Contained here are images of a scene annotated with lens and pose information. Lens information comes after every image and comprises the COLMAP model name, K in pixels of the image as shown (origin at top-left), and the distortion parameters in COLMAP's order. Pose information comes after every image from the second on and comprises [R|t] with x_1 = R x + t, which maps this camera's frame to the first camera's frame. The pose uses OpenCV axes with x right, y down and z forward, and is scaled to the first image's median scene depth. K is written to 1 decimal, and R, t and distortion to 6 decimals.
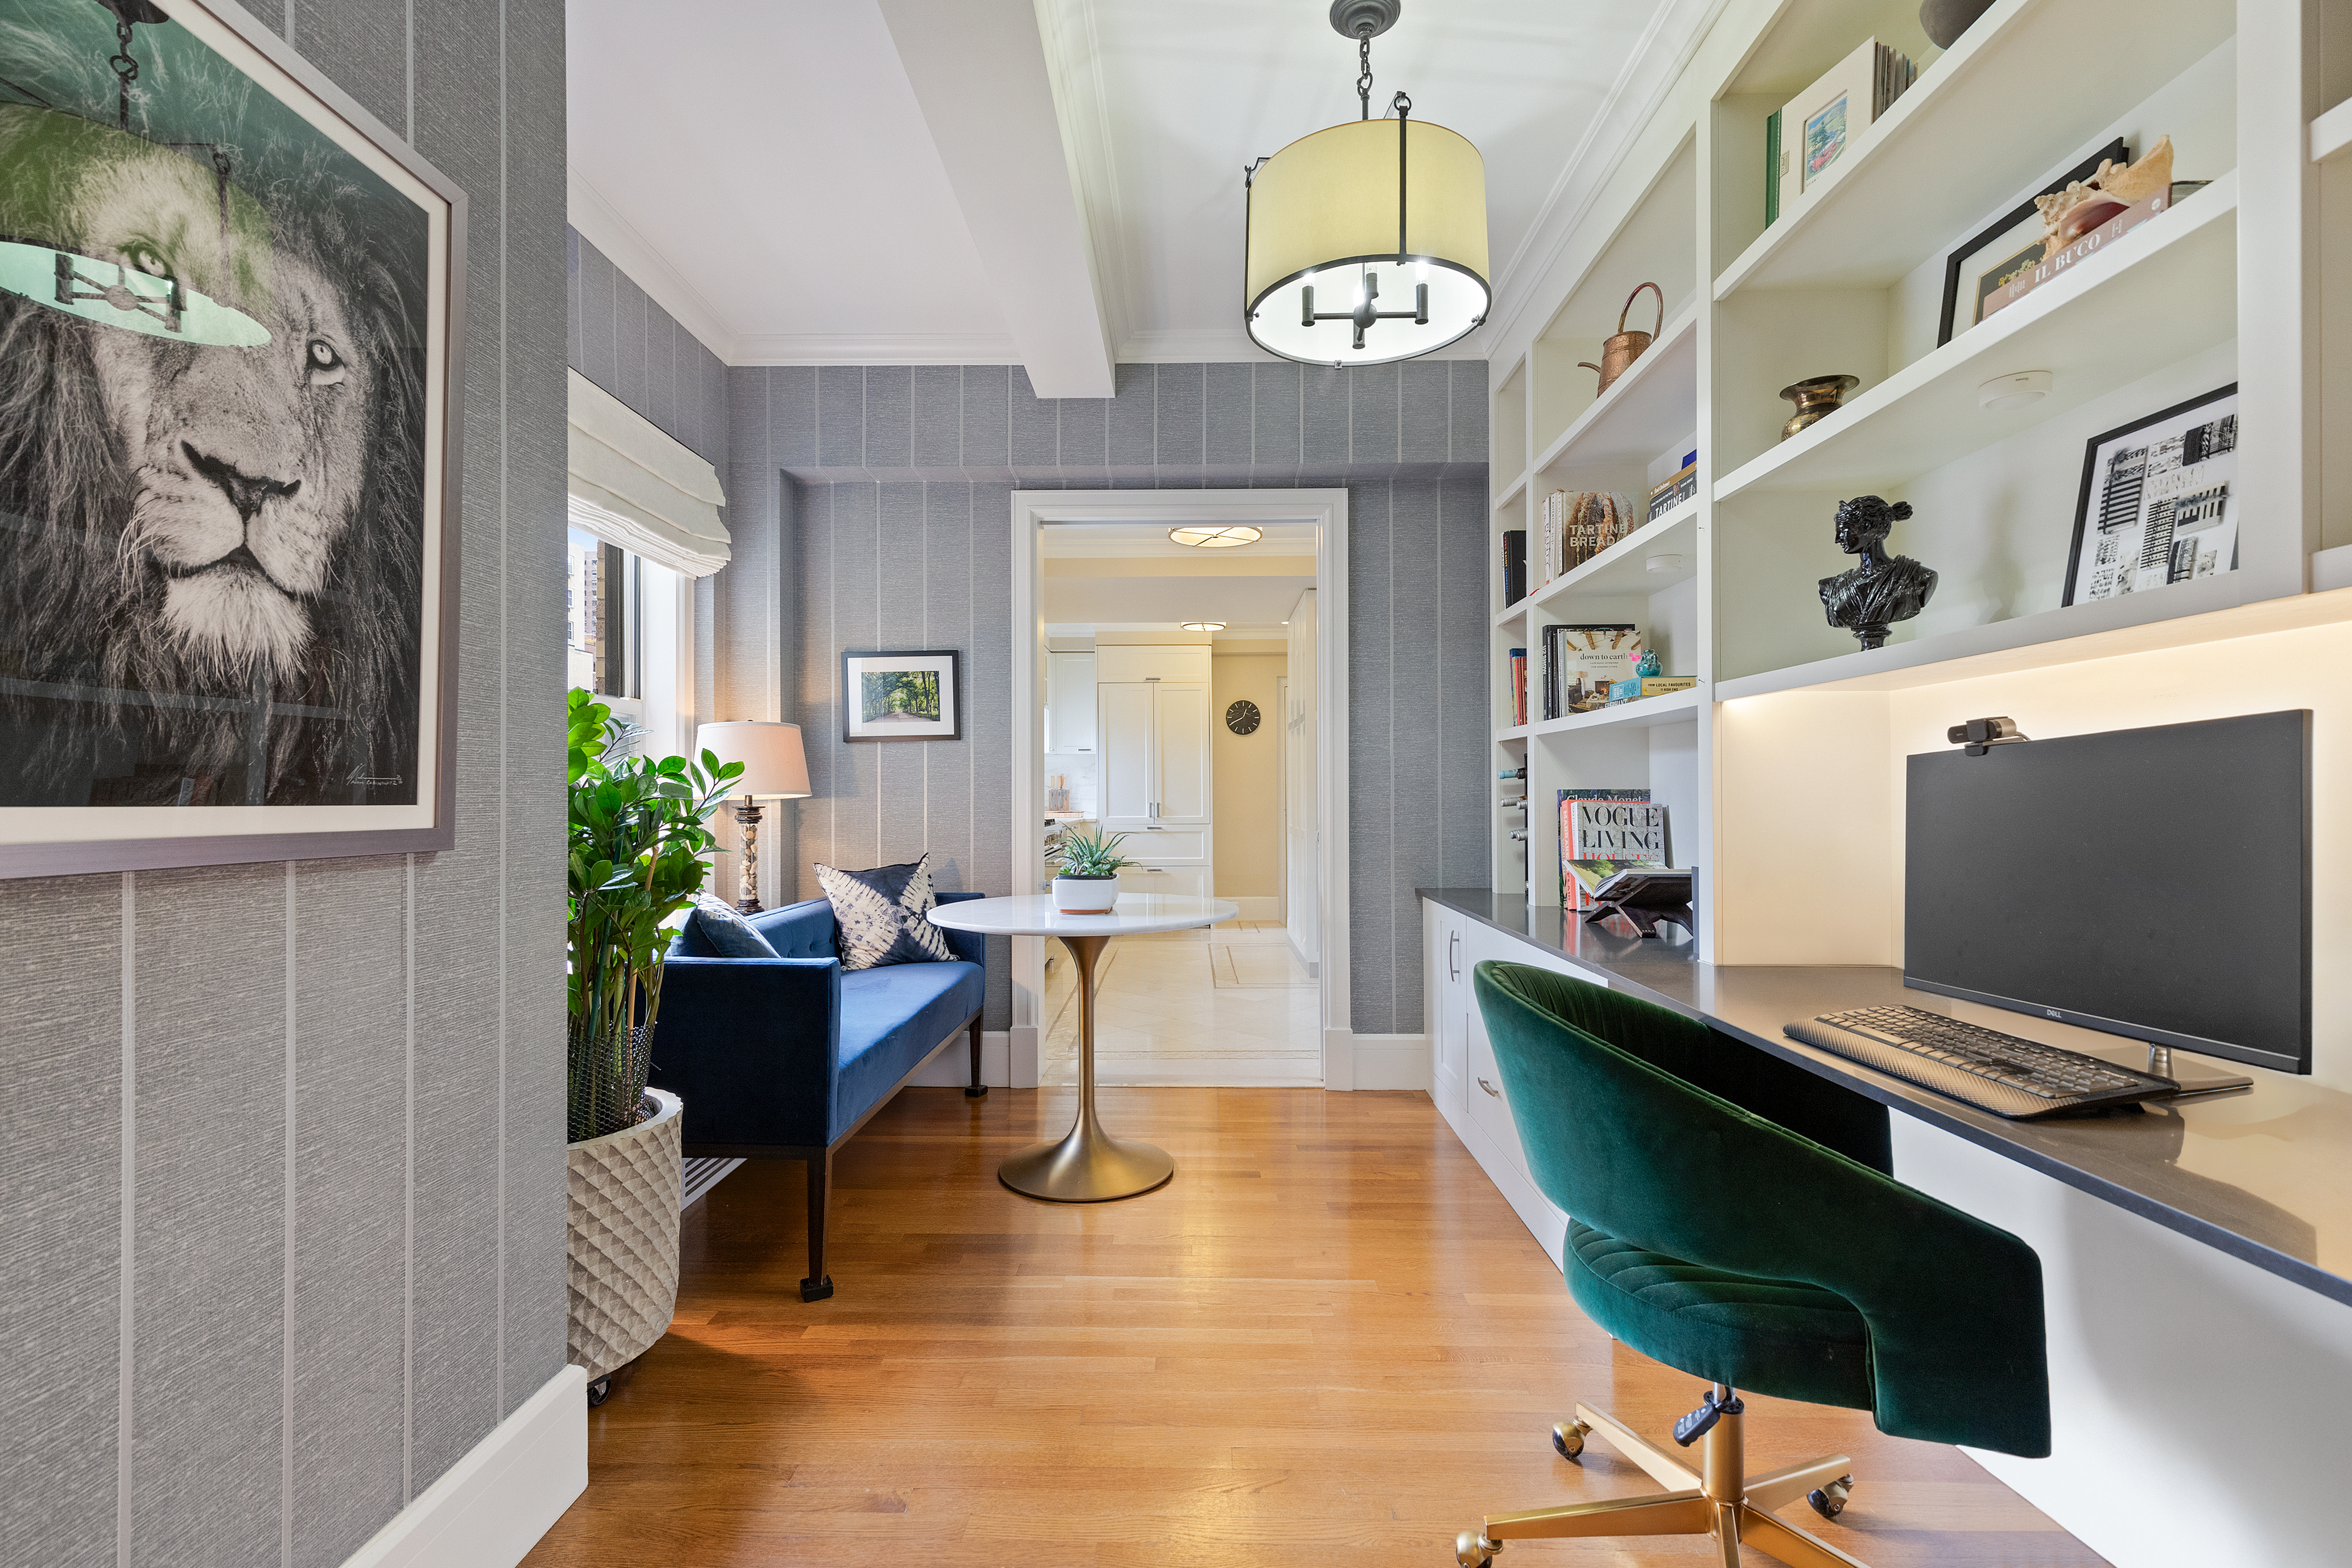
lens RADIAL K [[1073.7, 0, 1172.5], [0, 1073.7, 790.8], [0, 0, 1]] dist [0.003321, -0.000162]
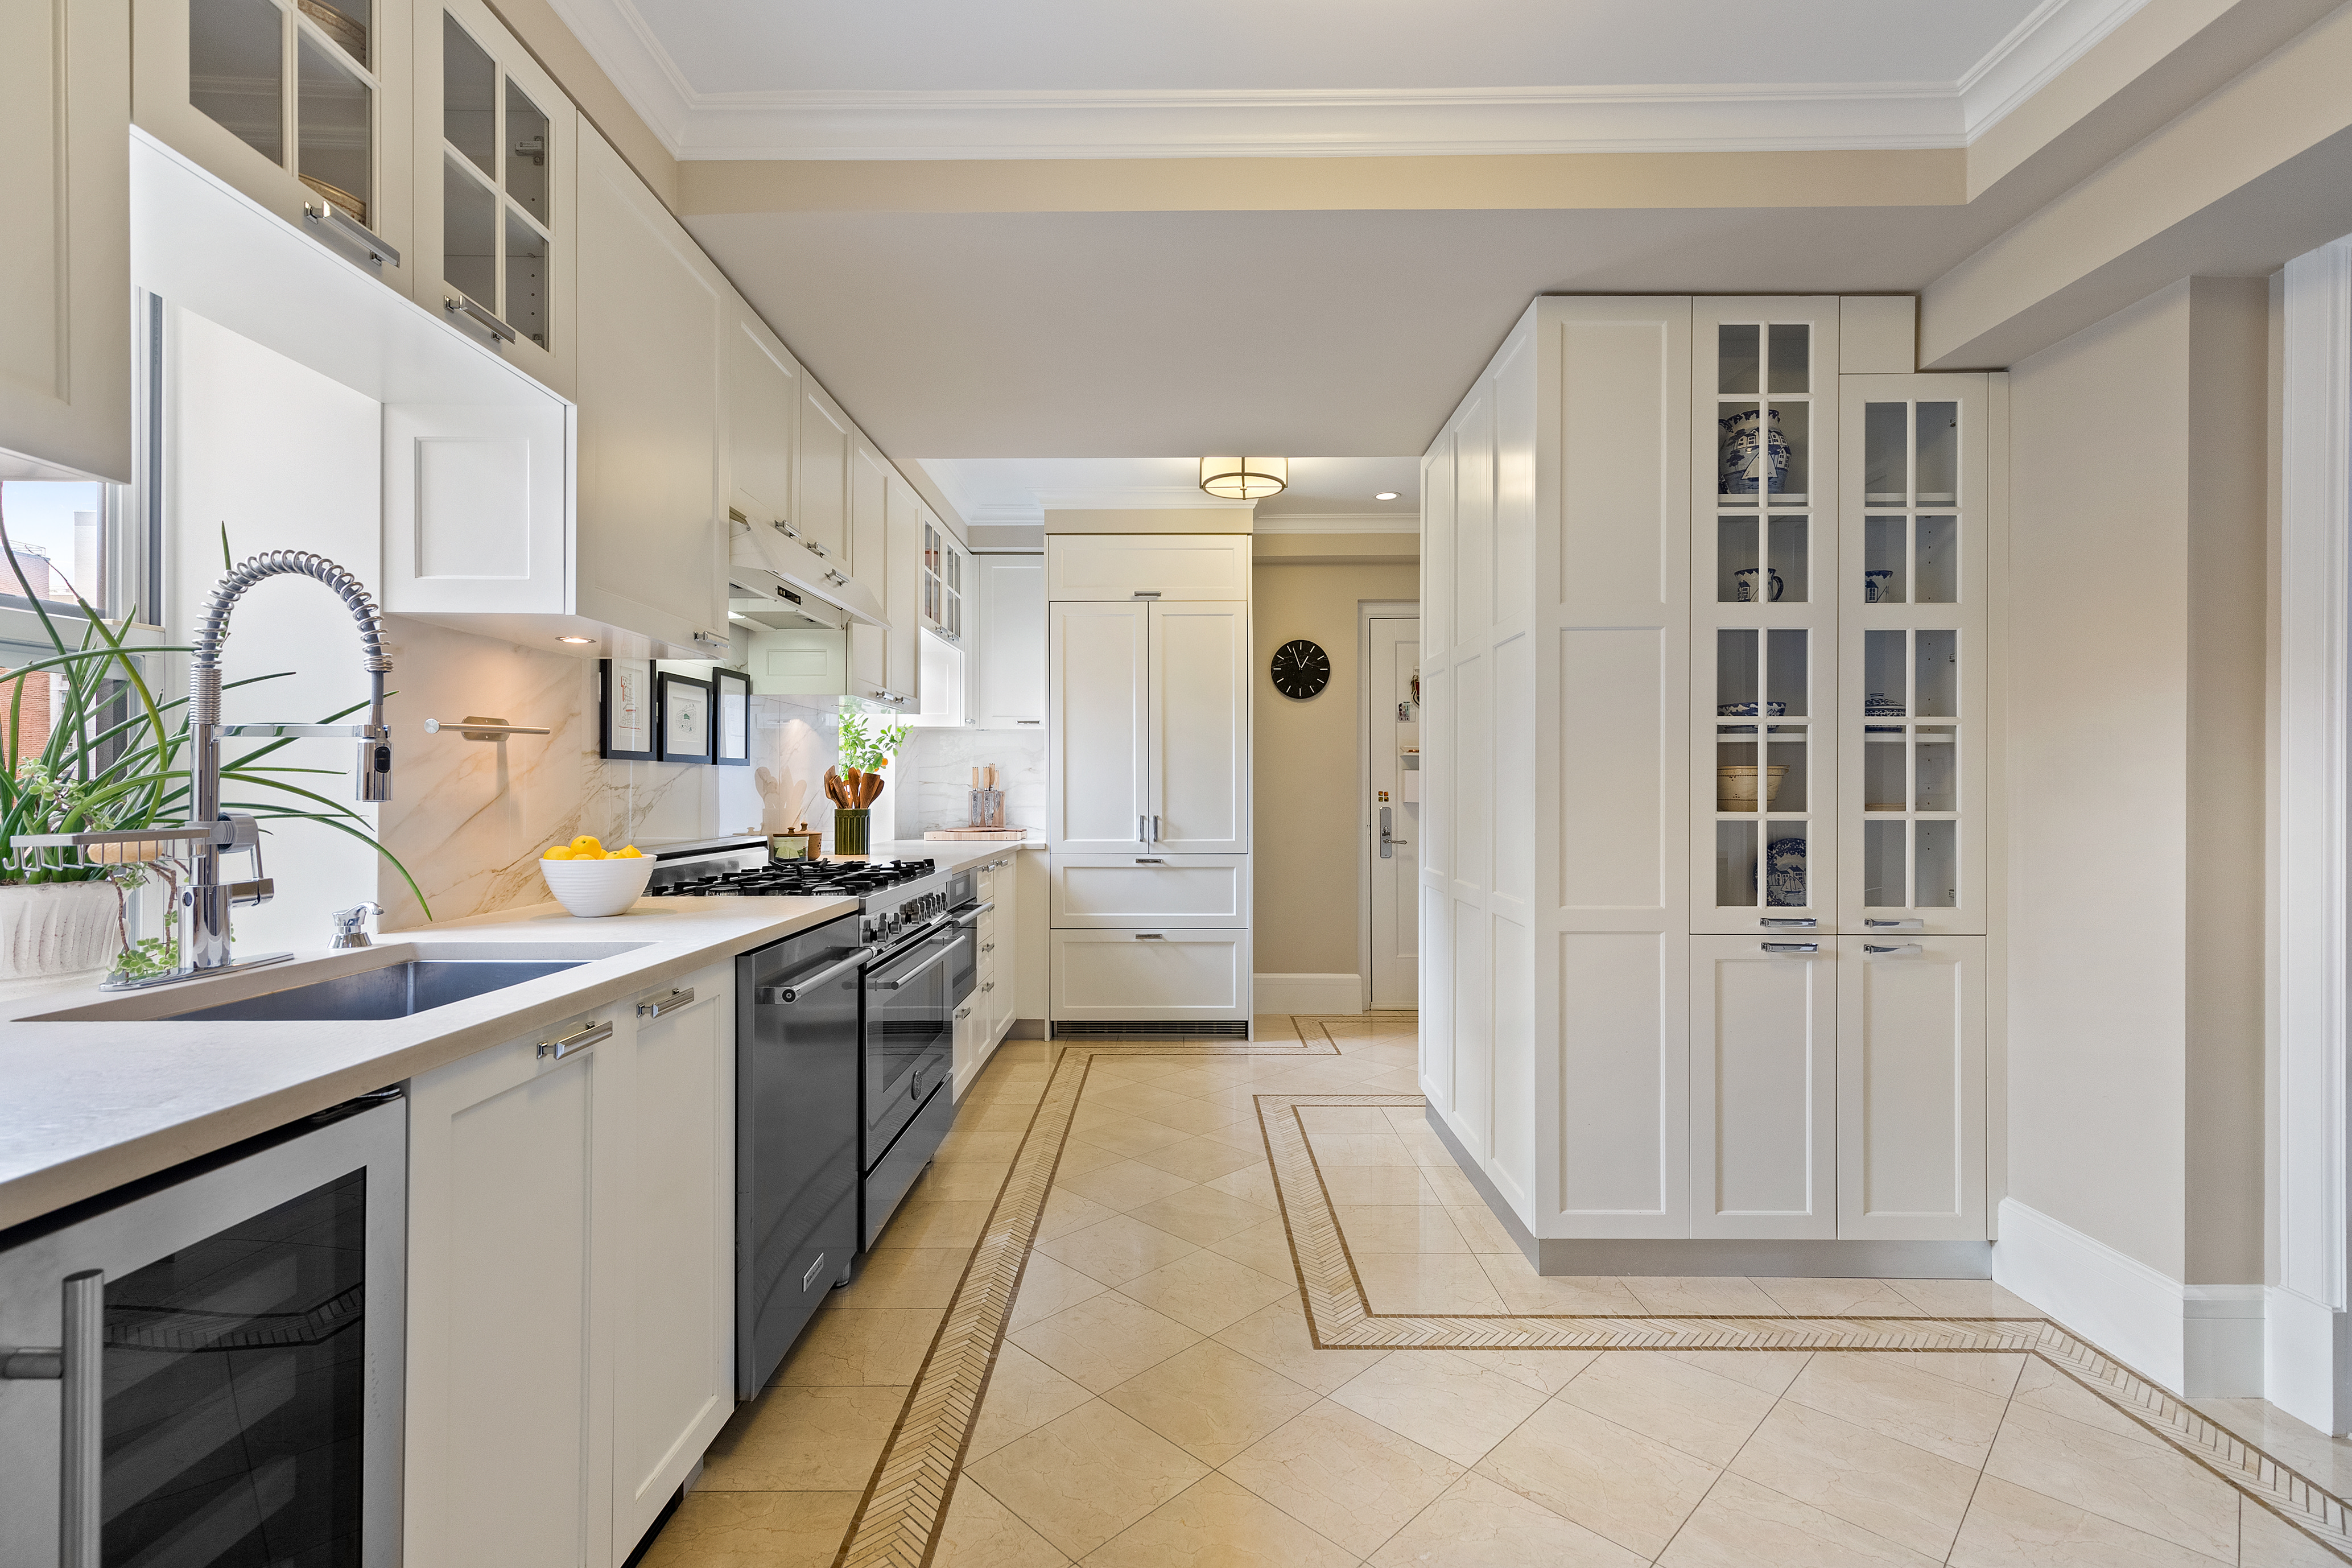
lens RADIAL K [[1073.7, 0, 1179.2], [0, 1073.7, 788.6], [0, 0, 1]] dist [0.003321, -0.000162]
pose [[0.999955, 0.006044, 0.007257, -0.005560], [-0.006092, 0.999959, 0.006706, -0.006943], [-0.007216, -0.006750, 0.999951, 0.434546]]
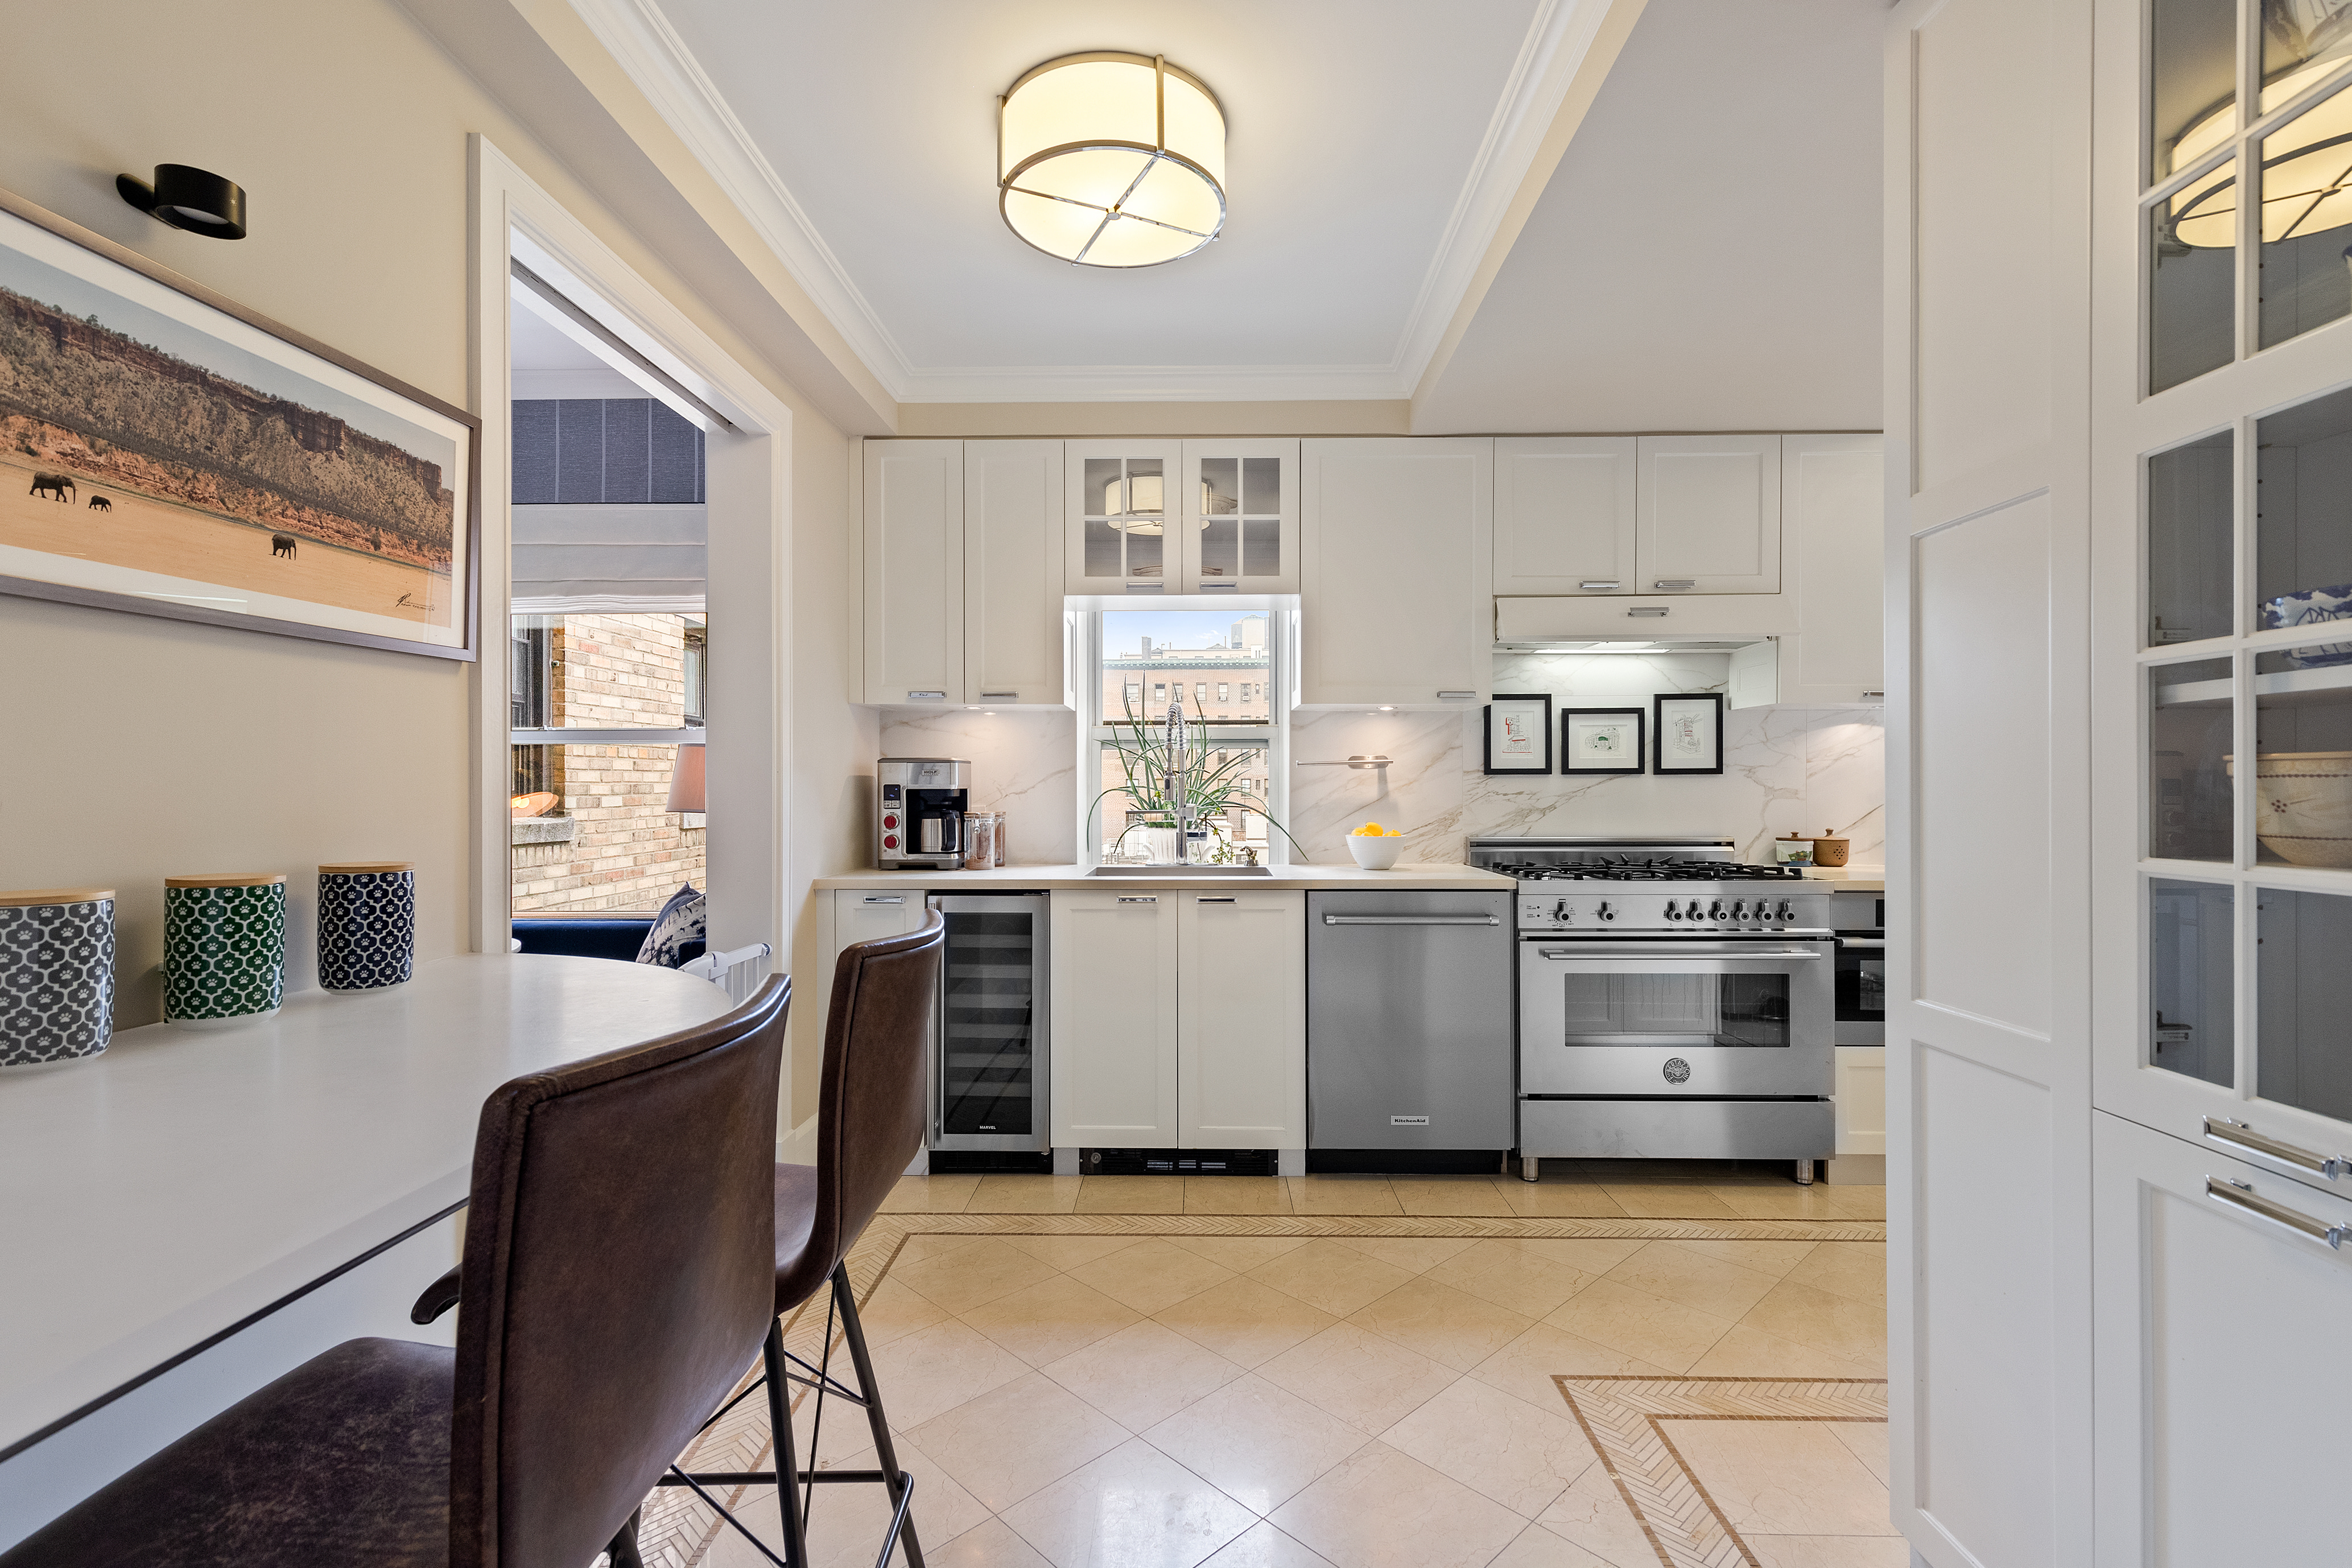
lens RADIAL K [[1073.7, 0, 1178.1], [0, 1073.7, 782.2], [0, 0, 1]] dist [0.003321, -0.000162]
pose [[-0.023093, -0.000338, -0.999733, 0.537943], [0.007448, 0.999972, -0.000510, -0.012406], [0.999706, -0.007458, -0.023090, 0.768071]]
